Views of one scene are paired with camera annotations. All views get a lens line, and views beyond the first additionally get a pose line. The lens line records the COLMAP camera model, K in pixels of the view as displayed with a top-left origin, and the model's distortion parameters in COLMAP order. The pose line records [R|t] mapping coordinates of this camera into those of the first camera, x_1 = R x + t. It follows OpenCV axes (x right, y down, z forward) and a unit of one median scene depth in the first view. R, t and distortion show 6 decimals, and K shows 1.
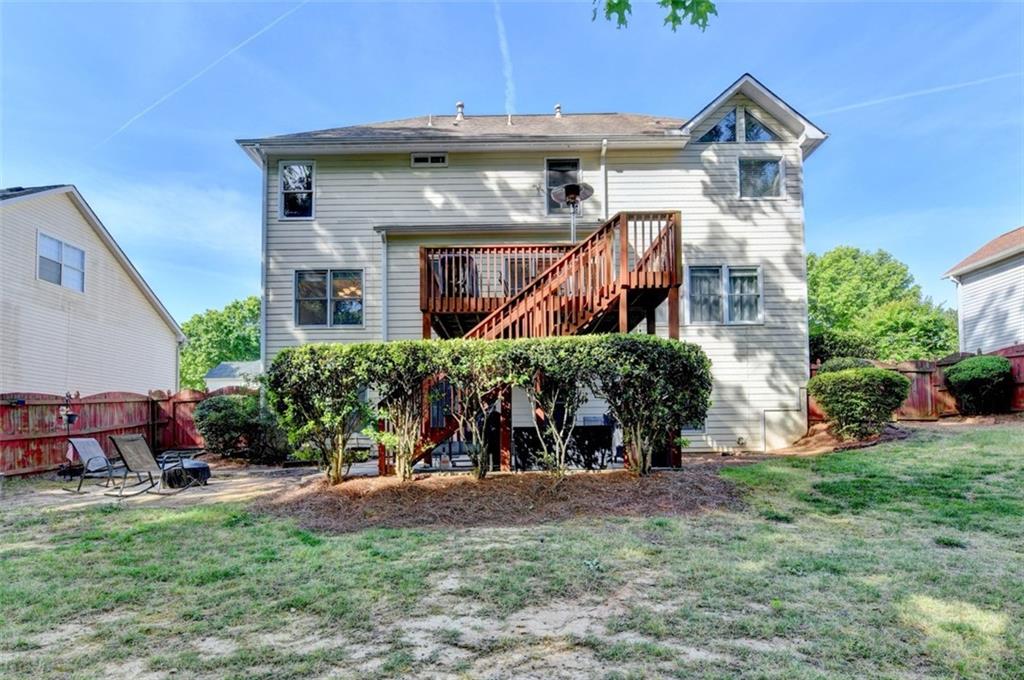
lens RADIAL K [[429.6, 0, 511.9], [0, 429.6, 377.9], [0, 0, 1]] dist [-0.010450, -0.000171]
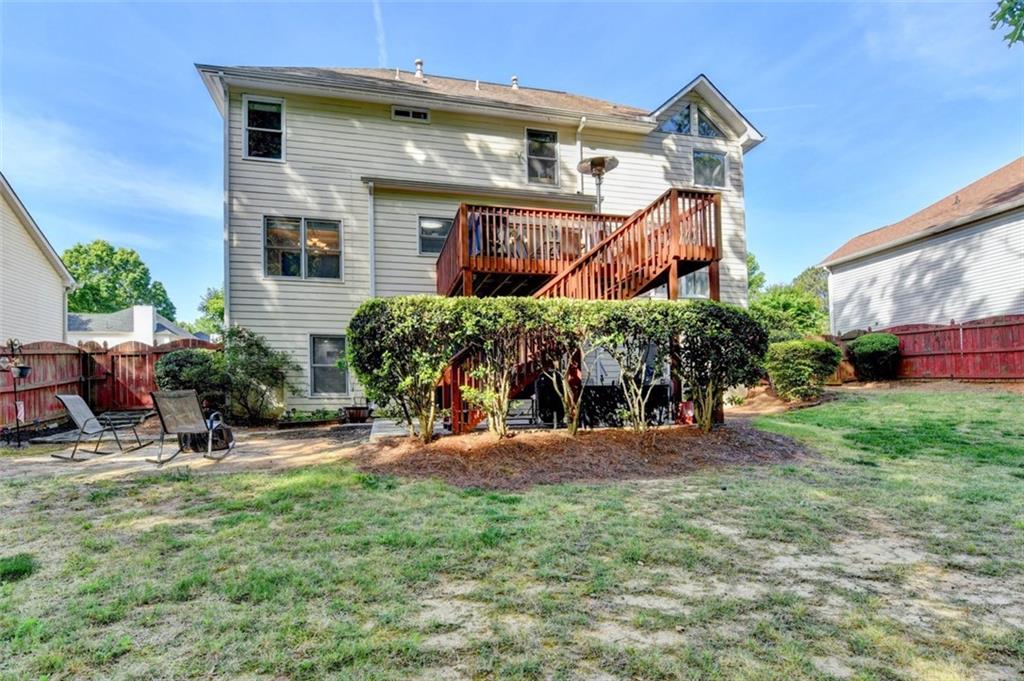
lens RADIAL K [[419.3, 0, 506.9], [0, 419.3, 343.7], [0, 0, 1]] dist [-0.010787, -0.000375]
pose [[0.981127, 0.027981, 0.191331, -0.158916], [-0.028994, 0.999576, 0.002496, 0.006861], [-0.191180, -0.007996, 0.981522, 0.018384]]
